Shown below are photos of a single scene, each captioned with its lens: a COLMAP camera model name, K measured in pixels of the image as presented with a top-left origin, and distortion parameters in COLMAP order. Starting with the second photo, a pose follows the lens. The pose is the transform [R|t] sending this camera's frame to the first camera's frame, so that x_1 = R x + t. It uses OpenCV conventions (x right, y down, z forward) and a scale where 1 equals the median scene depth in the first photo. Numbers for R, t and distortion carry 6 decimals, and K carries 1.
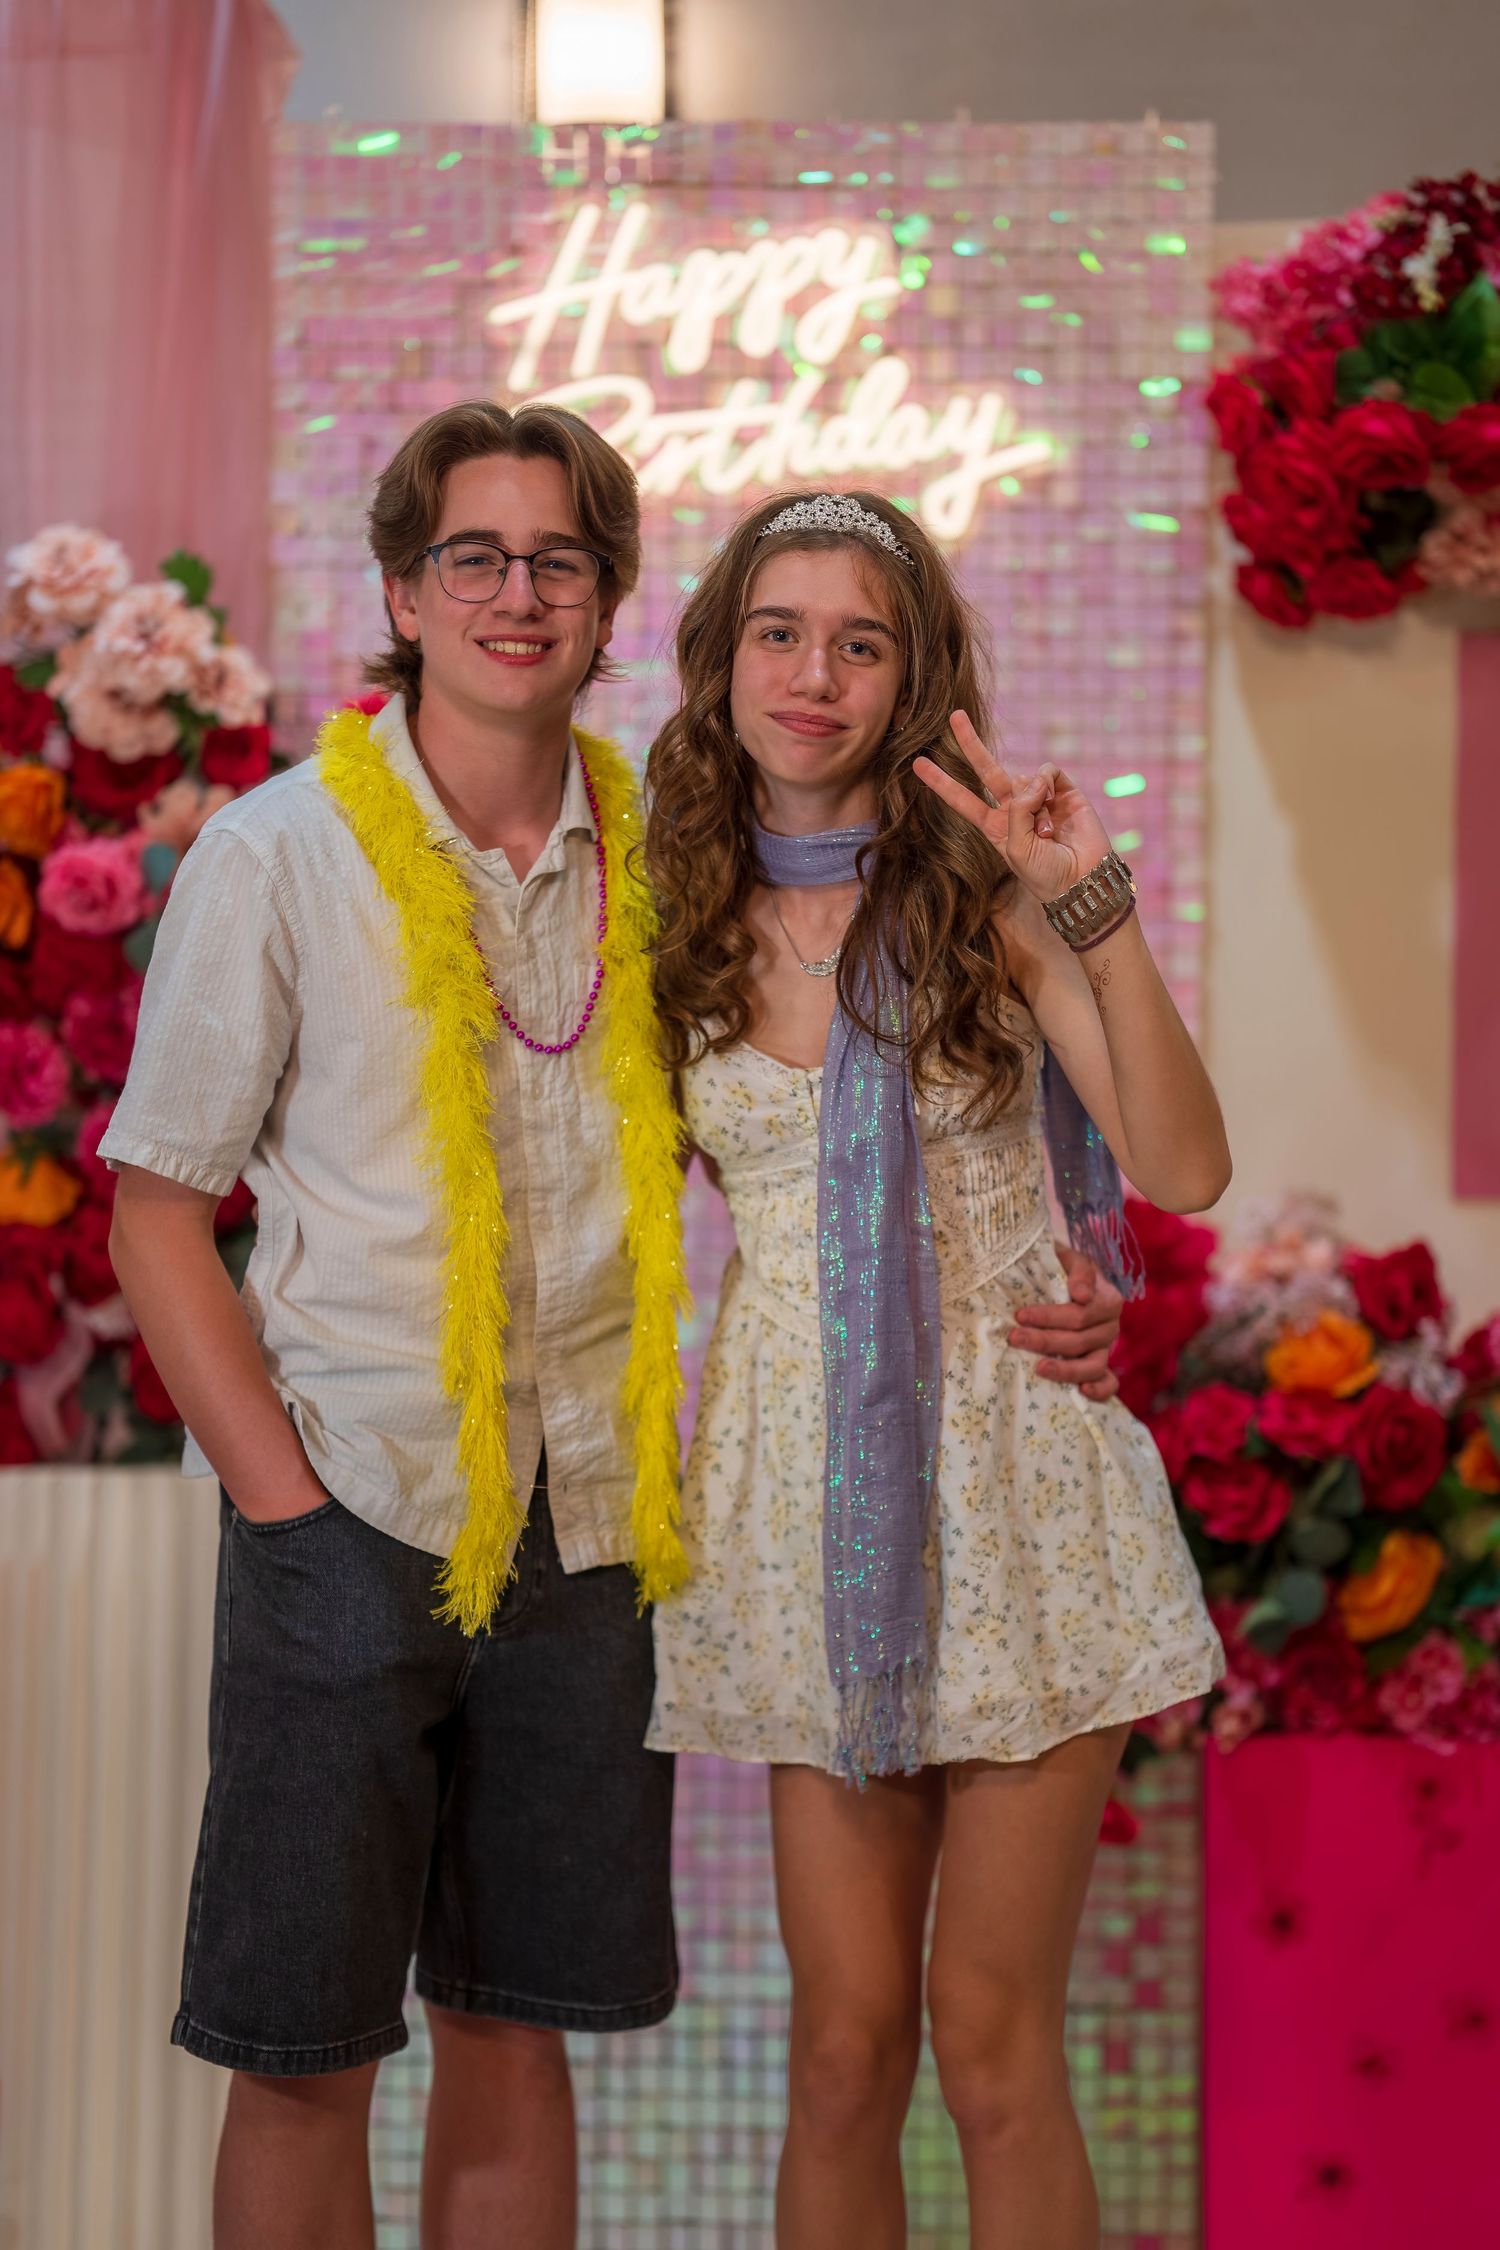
lens RADIAL K [[5583.7, 0, 788.3], [0, 5583.7, 1122.5], [0, 0, 1]] dist [0.372010, 0.396173]
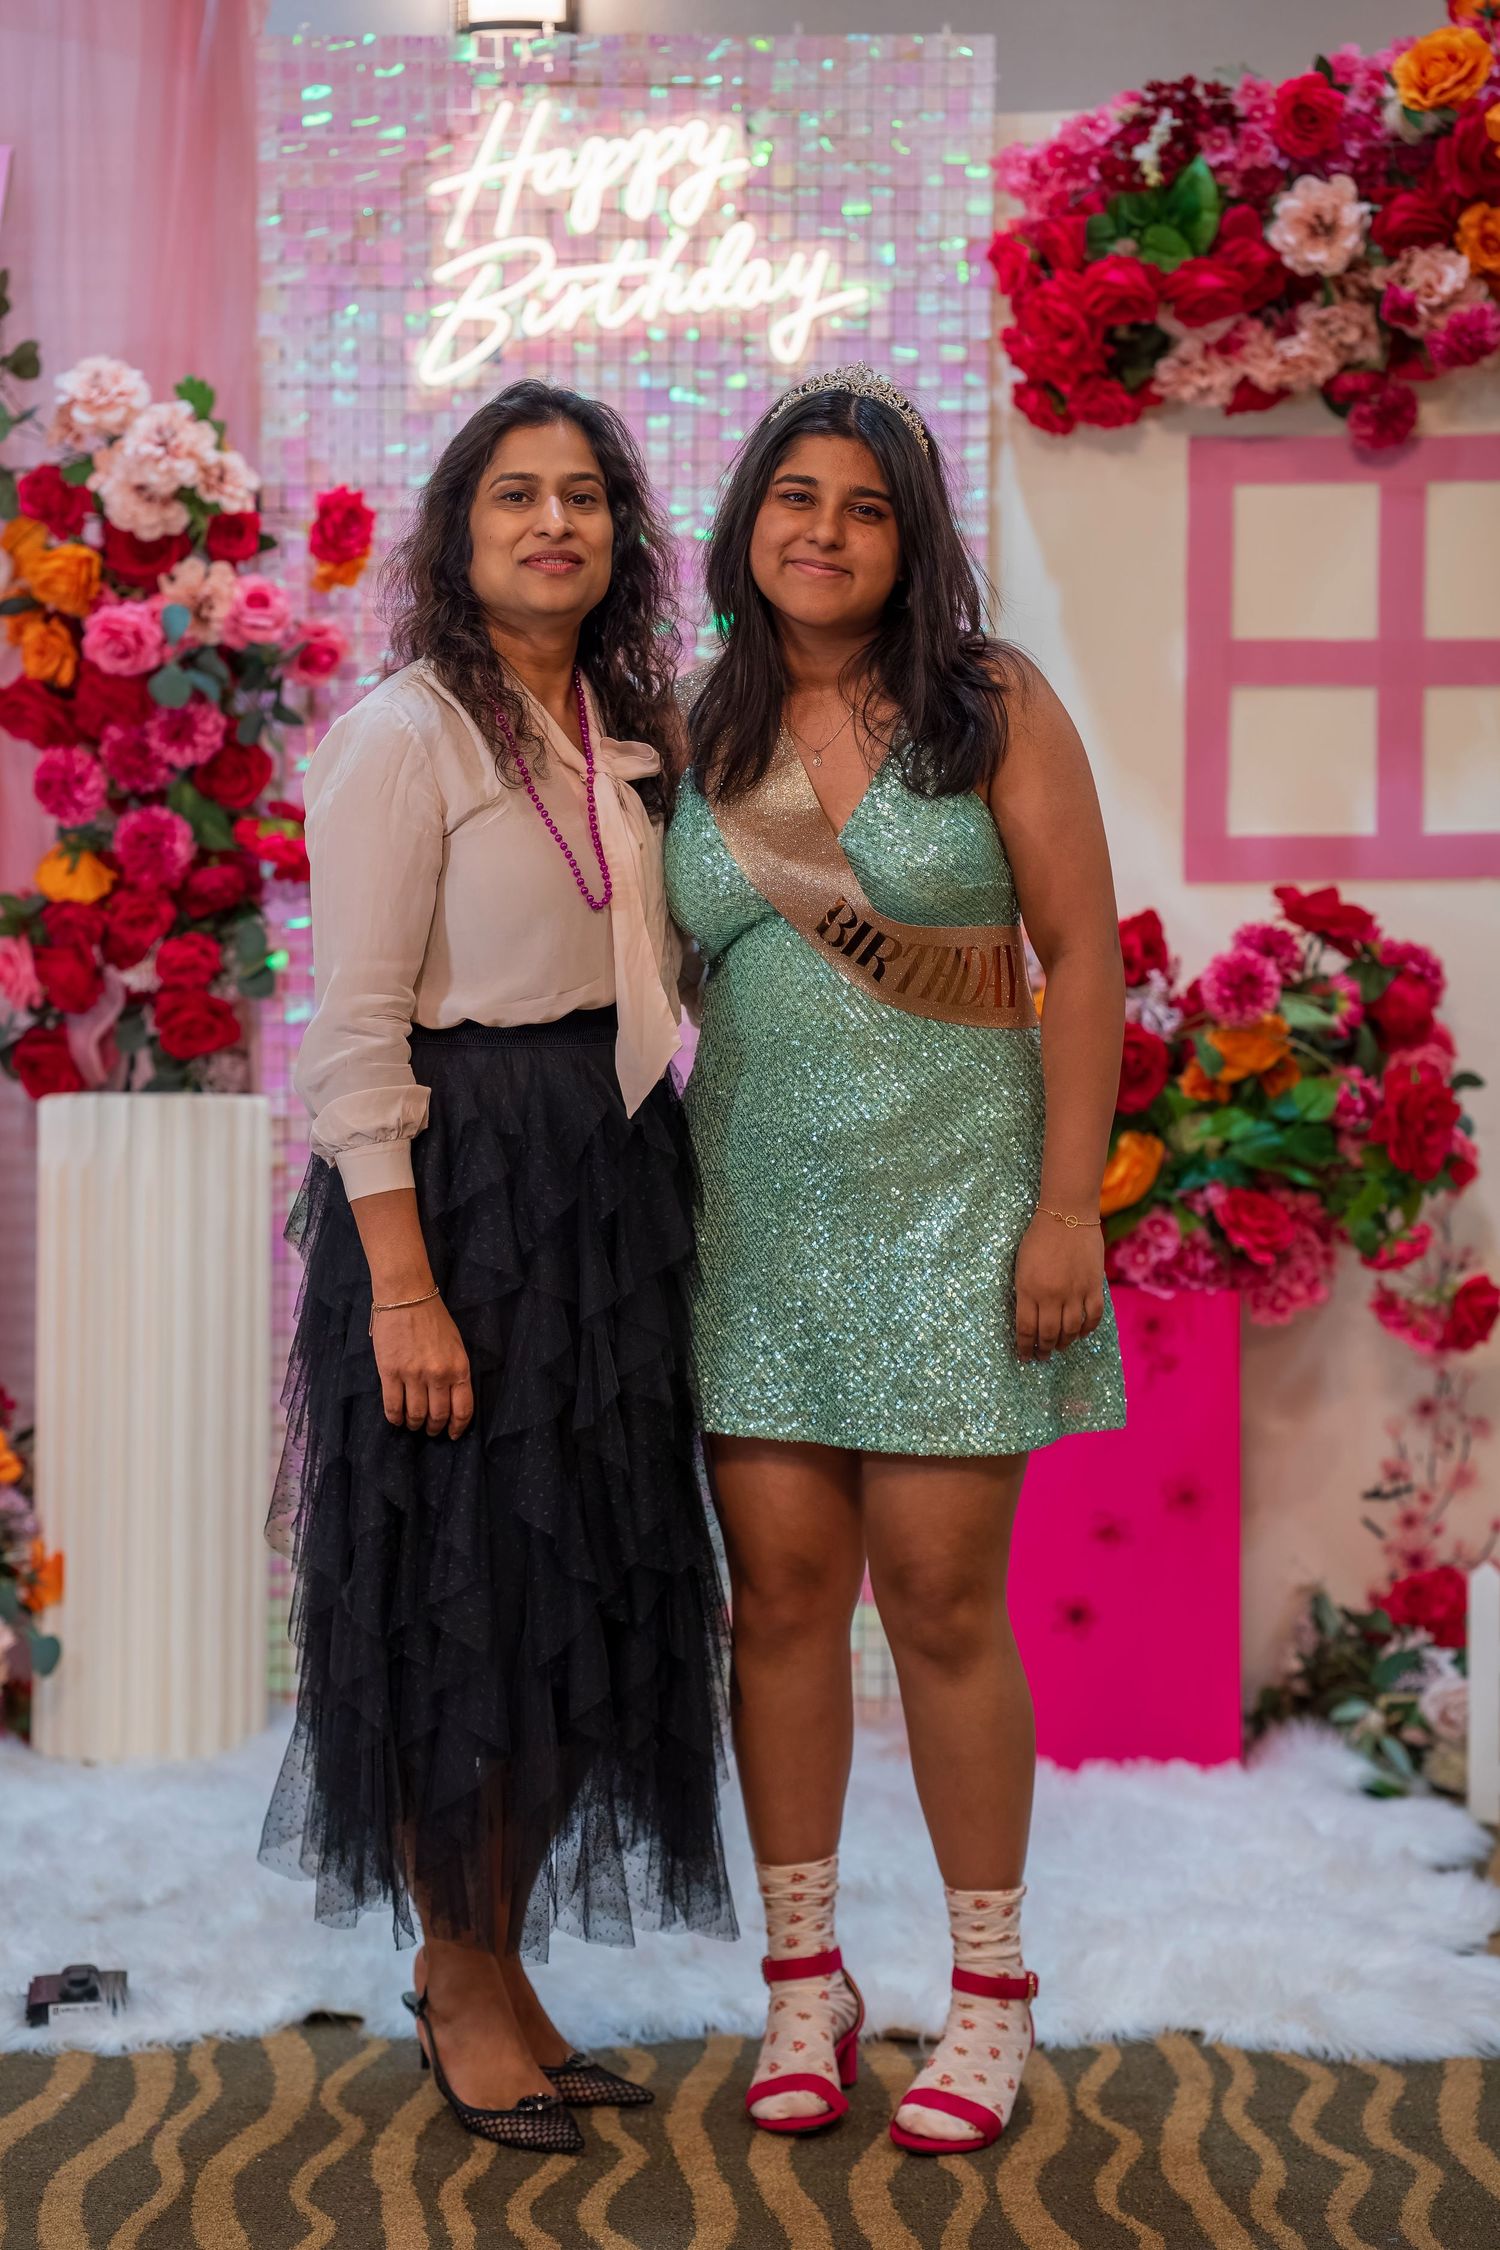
lens RADIAL K [[5428.1, 0, 698.8], [0, 5428.1, 1097.1], [0, 0, 1]] dist [0.319644, 0.985723]
pose [[0.999985, -0.003640, -0.004122, 0.012909], [0.003768, 0.999496, 0.031531, 0.023855], [0.004005, -0.031546, 0.999494, -0.253338]]
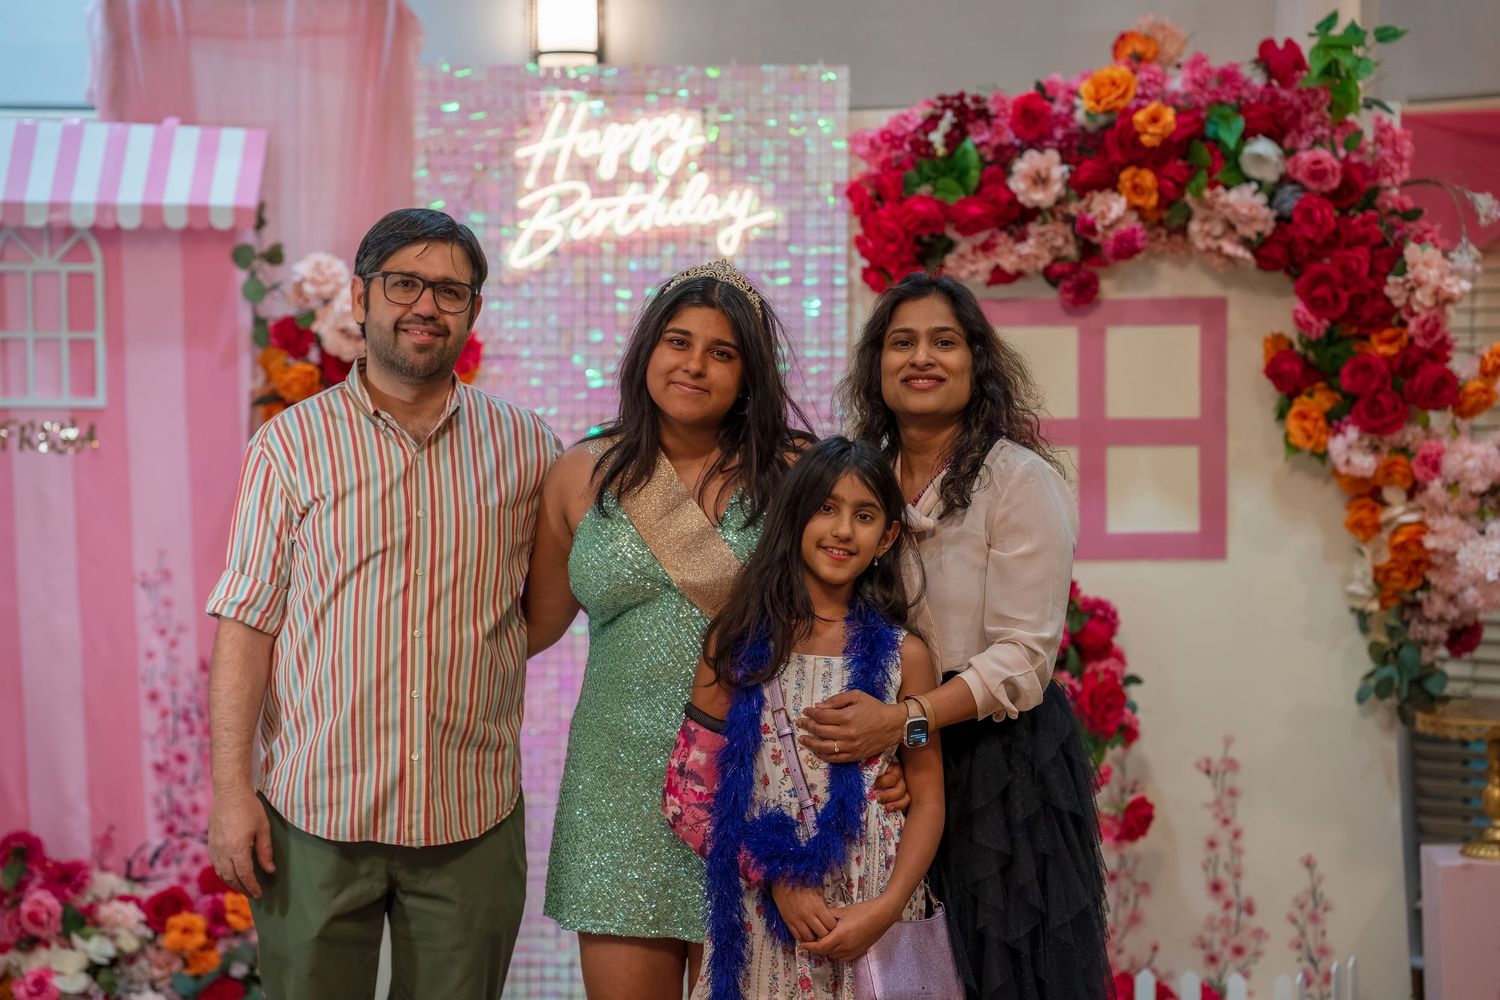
lens RADIAL K [[3618.8, 0, 750.8], [0, 3618.8, 516.6], [0, 0, 1]] dist [0.319644, 0.985723]
pose [[0.999897, -0.005634, 0.013212, 0.018471], [0.005879, 0.999810, -0.018566, 0.022394], [-0.013105, 0.018642, 0.999740, -0.398974]]
